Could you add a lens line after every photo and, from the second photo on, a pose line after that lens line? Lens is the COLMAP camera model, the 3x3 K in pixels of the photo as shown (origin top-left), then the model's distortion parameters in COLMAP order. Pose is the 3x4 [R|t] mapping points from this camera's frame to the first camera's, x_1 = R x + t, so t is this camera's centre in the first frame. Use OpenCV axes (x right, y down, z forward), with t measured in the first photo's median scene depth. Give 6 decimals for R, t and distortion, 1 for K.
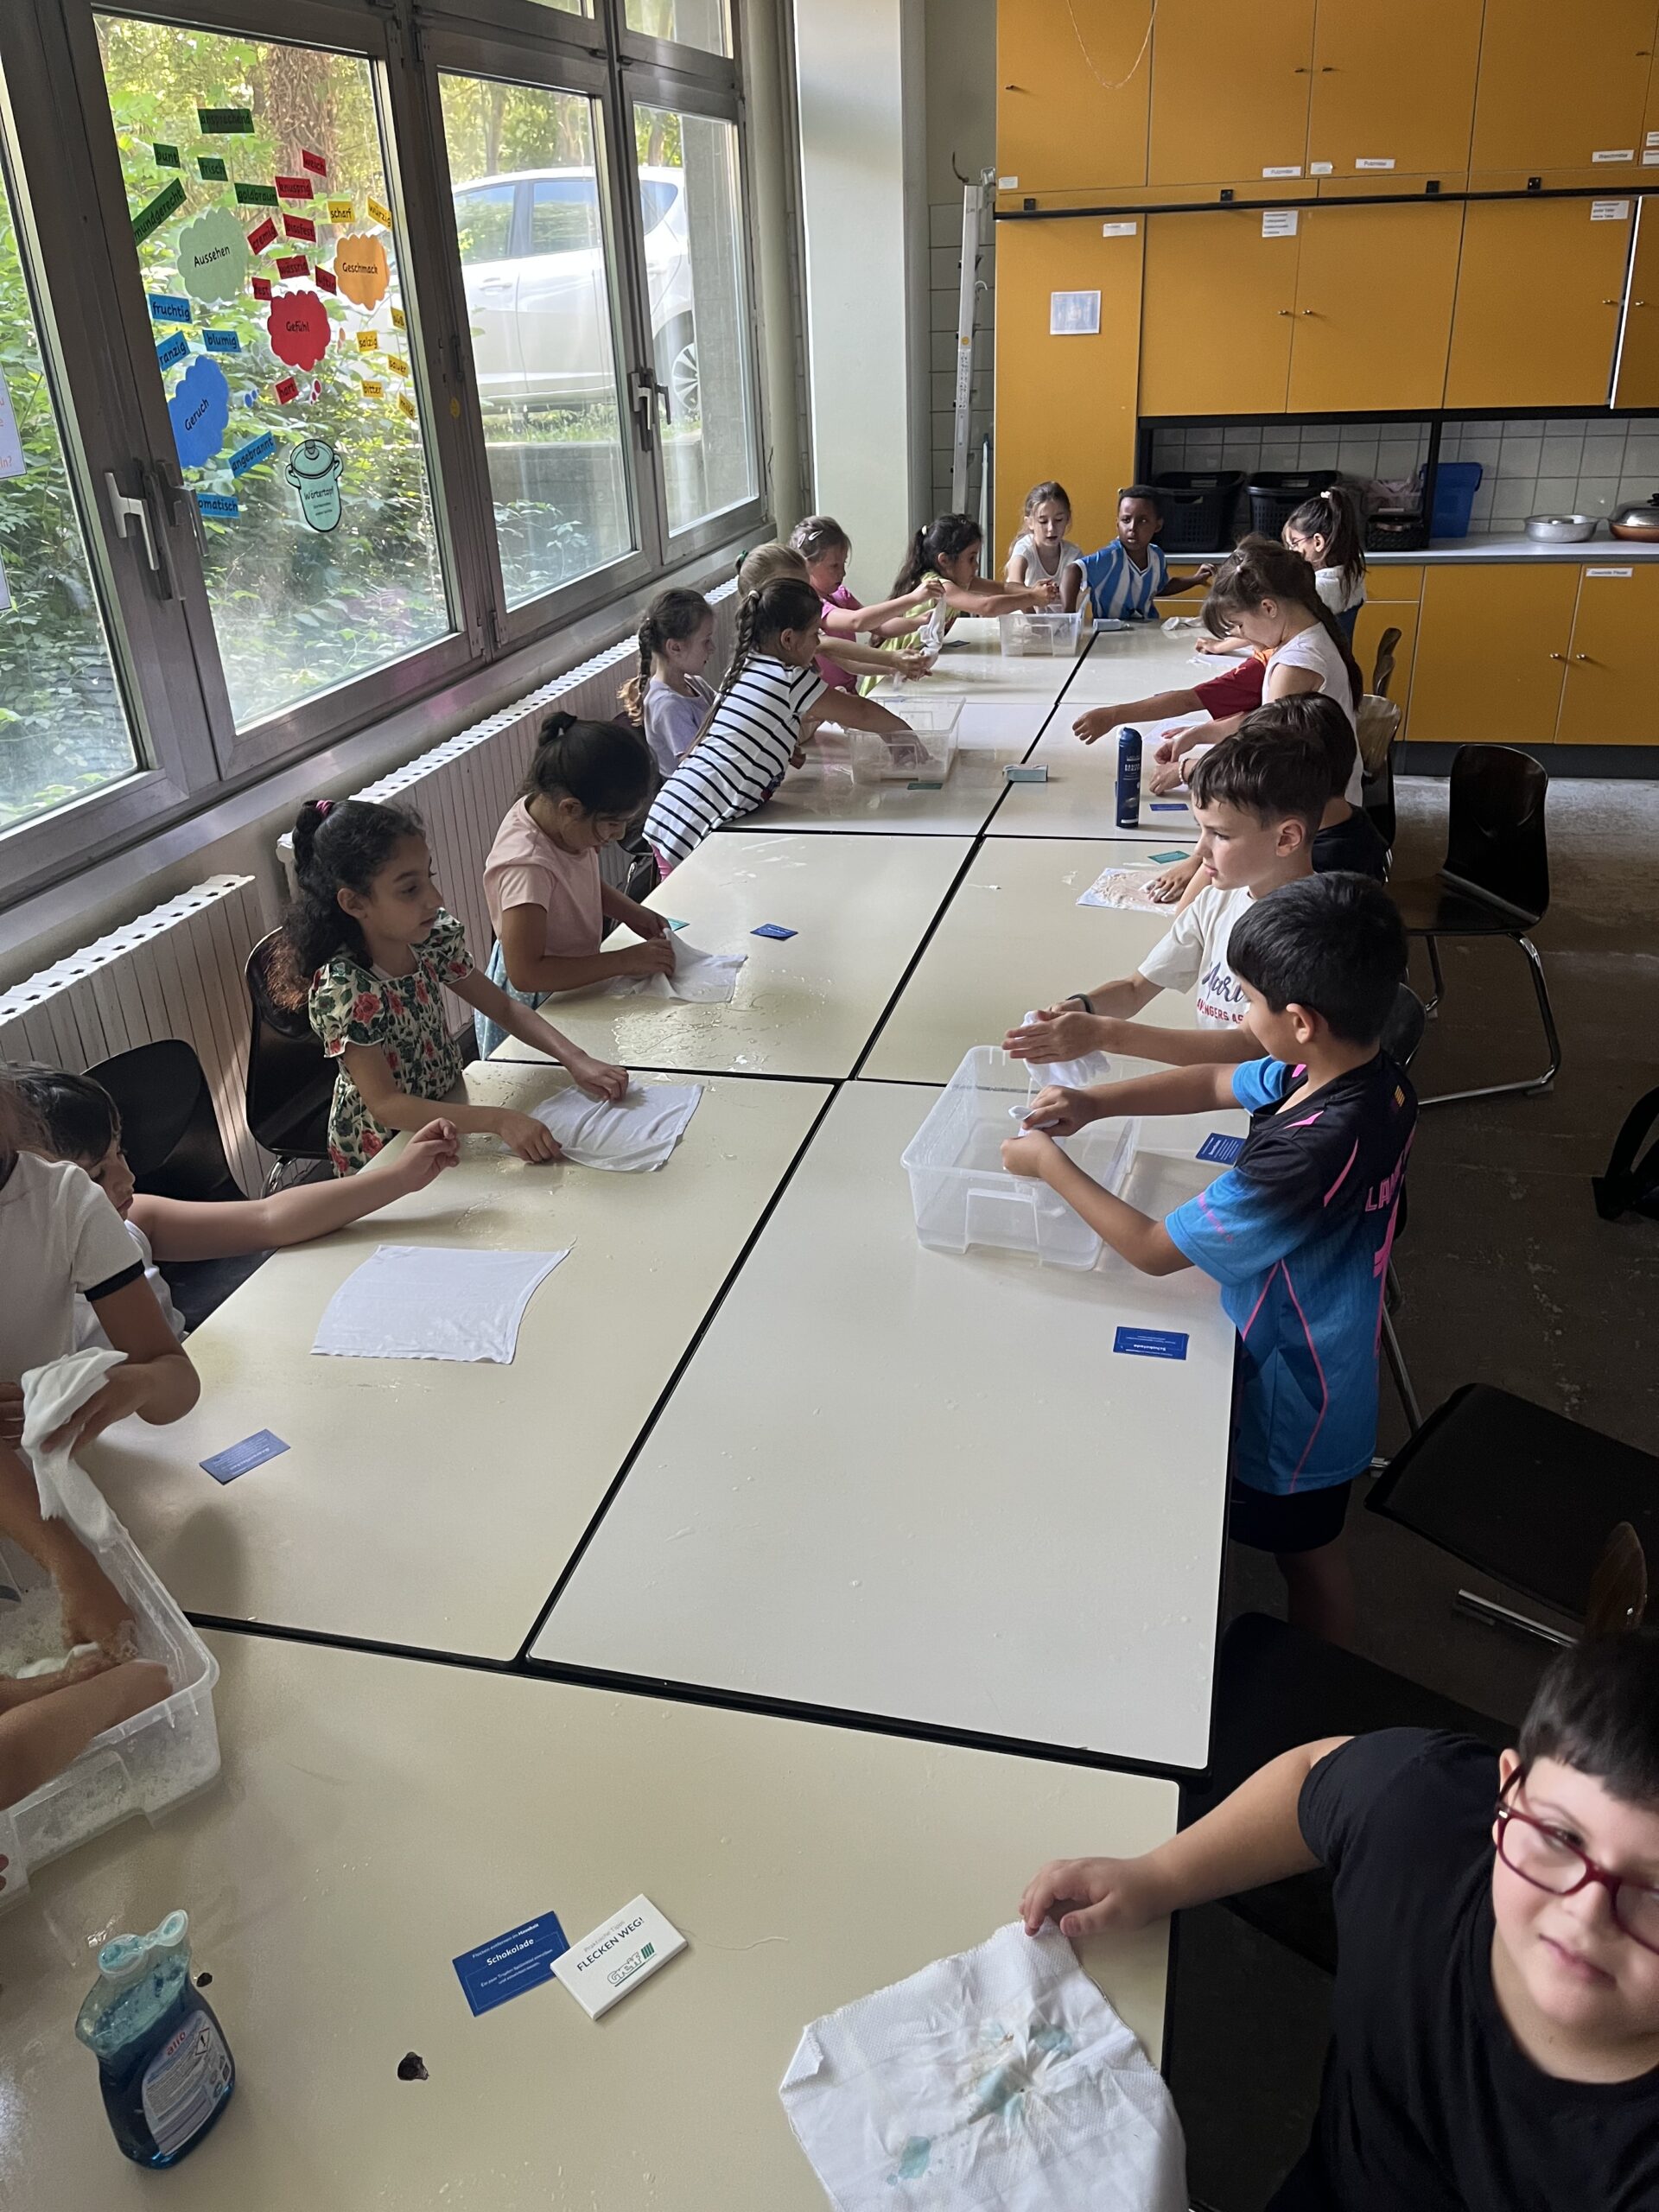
lens RADIAL K [[1683.0, 0, 831.2], [0, 1683.0, 1110.7], [0, 0, 1]] dist [-0.042112, -0.007560]
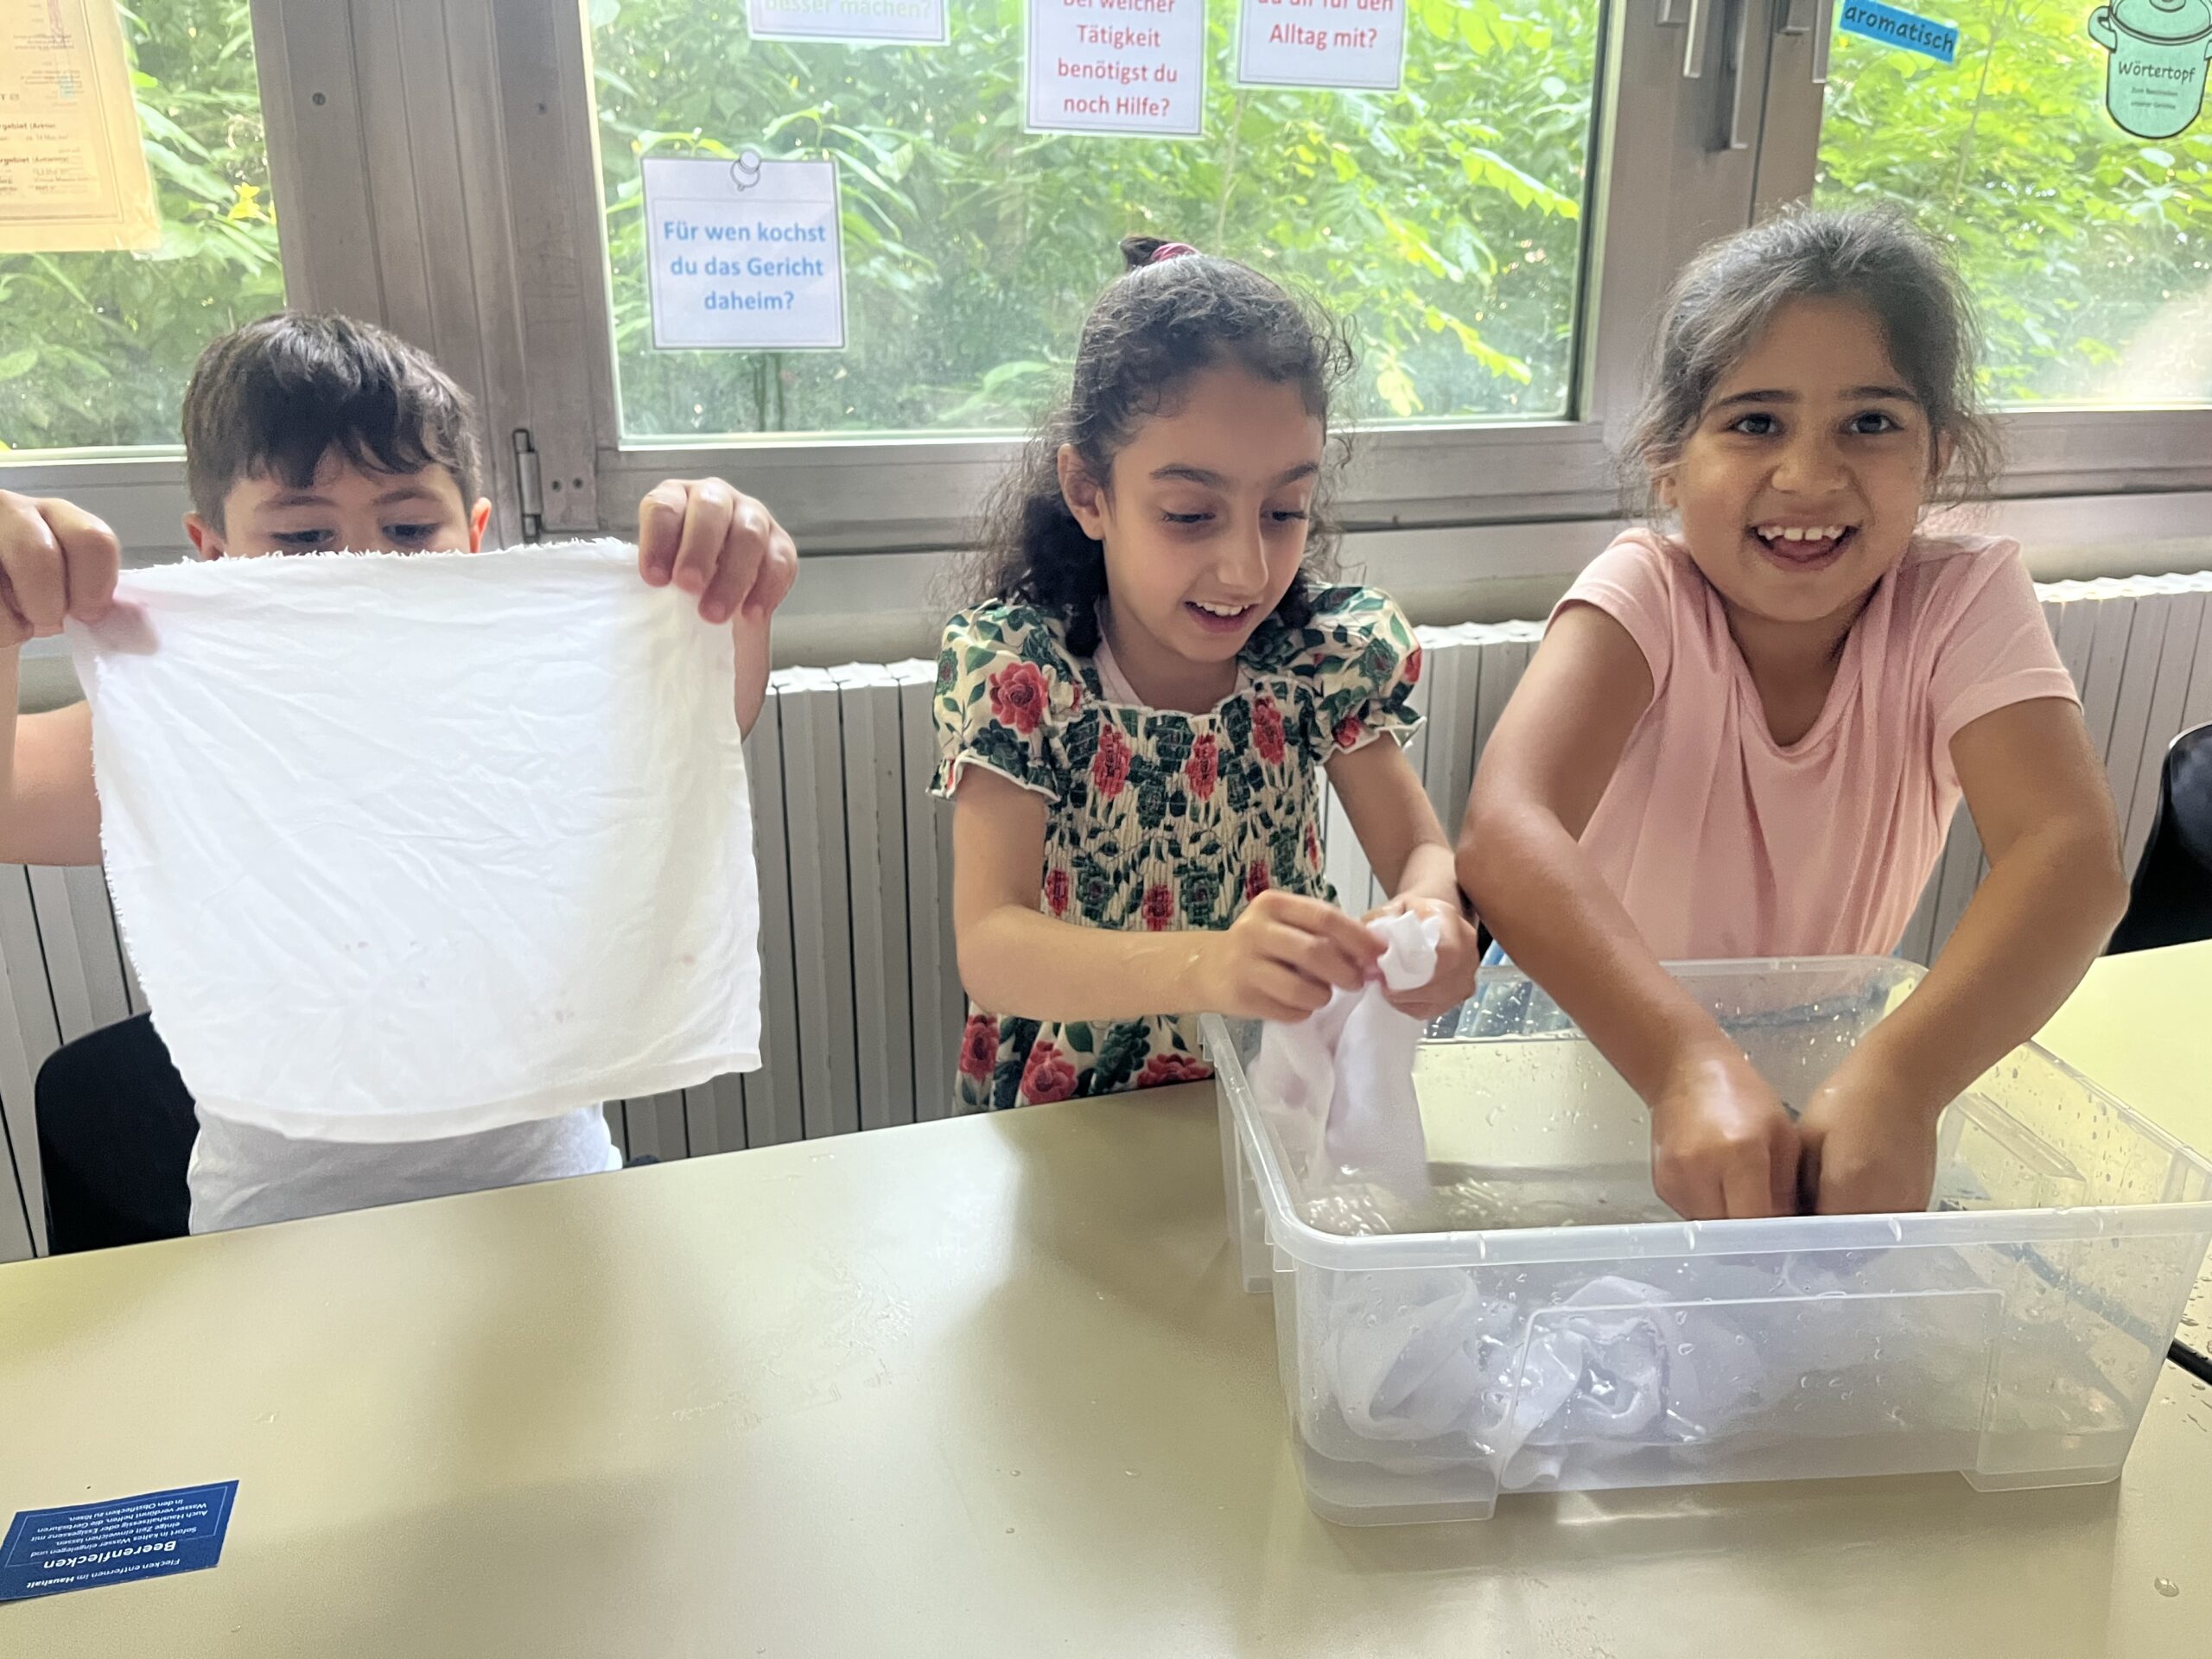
lens RADIAL K [[1683.0, 0, 1105.2], [0, 1683.0, 828.7], [0, 0, 1]] dist [-0.042112, -0.007560]
pose [[0.502922, 0.309145, -0.807155, 0.062110], [-0.391344, 0.914089, 0.106262, -0.090494], [0.770661, 0.262434, 0.580697, 0.764078]]
